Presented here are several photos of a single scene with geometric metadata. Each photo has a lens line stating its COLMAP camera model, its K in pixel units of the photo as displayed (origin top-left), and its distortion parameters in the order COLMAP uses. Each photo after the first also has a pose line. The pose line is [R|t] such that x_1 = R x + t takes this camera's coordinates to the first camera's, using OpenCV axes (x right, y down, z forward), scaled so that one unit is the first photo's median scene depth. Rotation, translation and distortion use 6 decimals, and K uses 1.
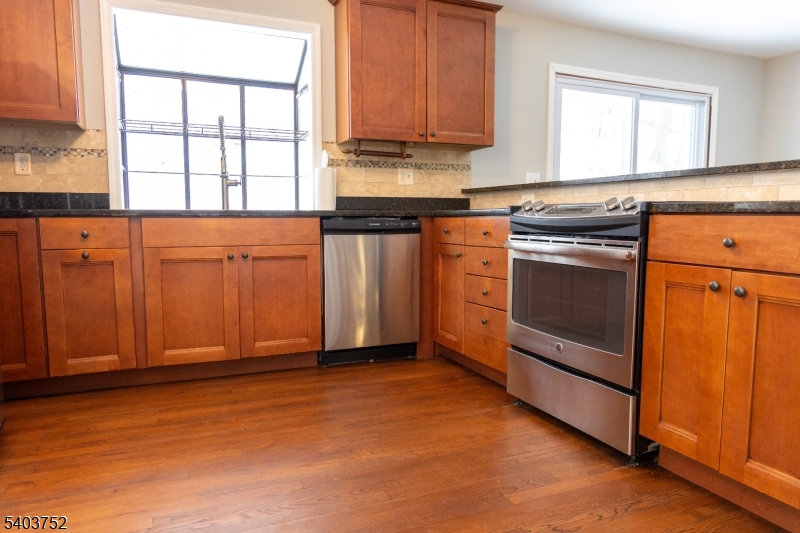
lens RADIAL K [[545.1, 0, 402.5], [0, 545.1, 266.8], [0, 0, 1]] dist [-0.006696, 0.003033]
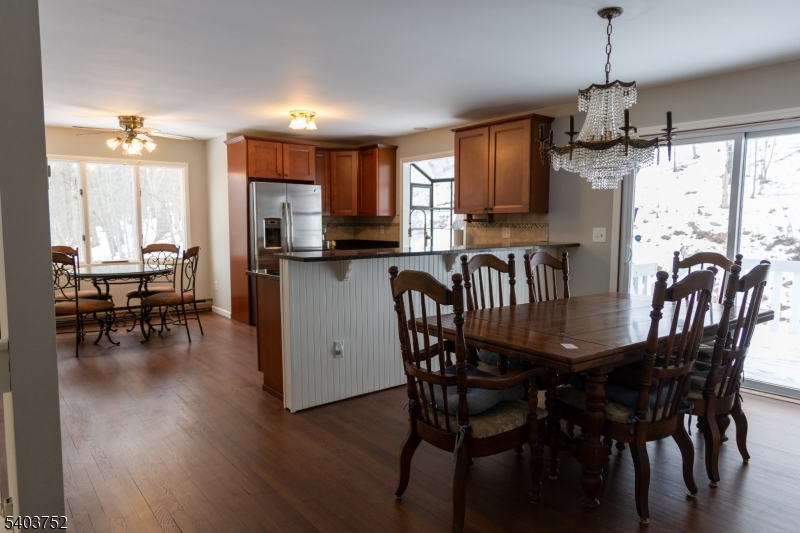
lens RADIAL K [[545.1, 0, 401.0], [0, 545.1, 271.4], [0, 0, 1]] dist [-0.006696, 0.003033]
pose [[0.250620, 0.090491, -0.963847, 1.730293], [-0.083929, 0.993904, 0.071490, -0.174770], [0.964440, 0.062978, 0.256687, 0.405321]]
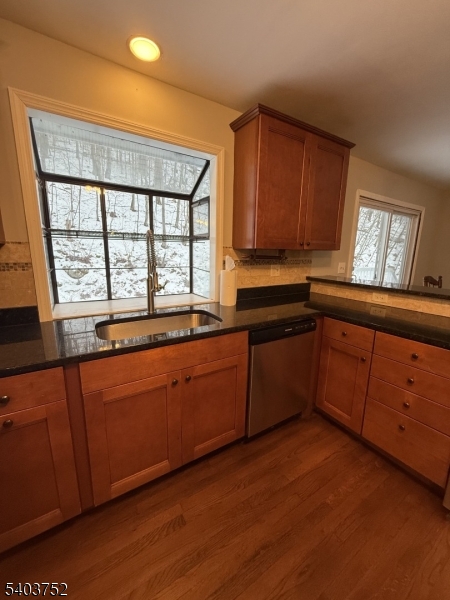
lens RADIAL K [[238.5, 0, 224.5], [0, 238.5, 298.8], [0, 0, 1]] dist [-0.000011, -0.000131]
pose [[0.989812, -0.009191, 0.142084, -0.255596], [-0.006674, 0.993823, 0.110780, -0.196728], [-0.142224, -0.110599, 0.983636, 0.509707]]
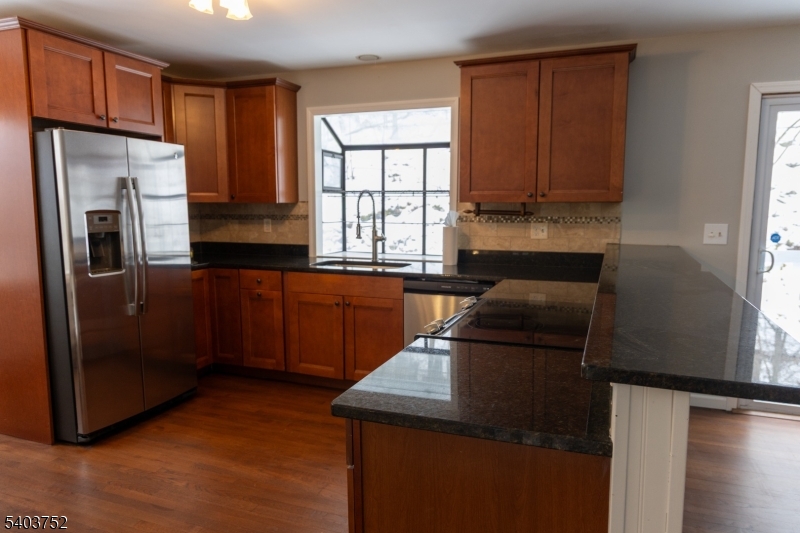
lens RADIAL K [[545.1, 0, 405.8], [0, 545.1, 269.9], [0, 0, 1]] dist [-0.006696, 0.003033]
pose [[0.717014, 0.090052, -0.691217, 0.647157], [-0.060322, 0.995916, 0.067176, -0.179728], [0.694444, -0.006471, 0.719518, 0.133866]]
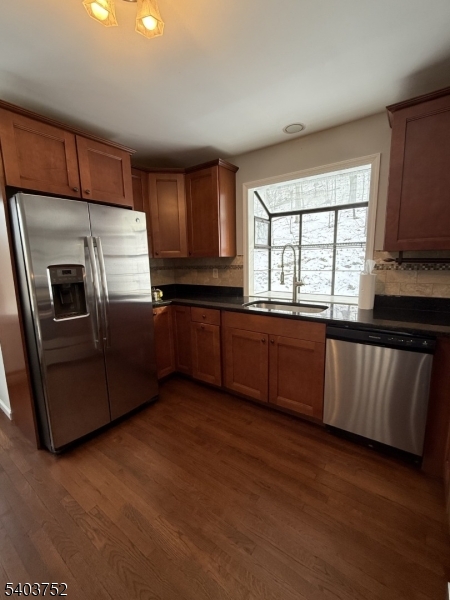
lens RADIAL K [[259.1, 0, 225.3], [0, 259.1, 299.1], [0, 0, 1]] dist [-0.002920, -0.000446]
pose [[0.500762, 0.124827, -0.856537, 0.230546], [-0.050953, 0.992082, 0.114791, -0.195570], [0.864084, -0.013840, 0.503157, 0.468256]]
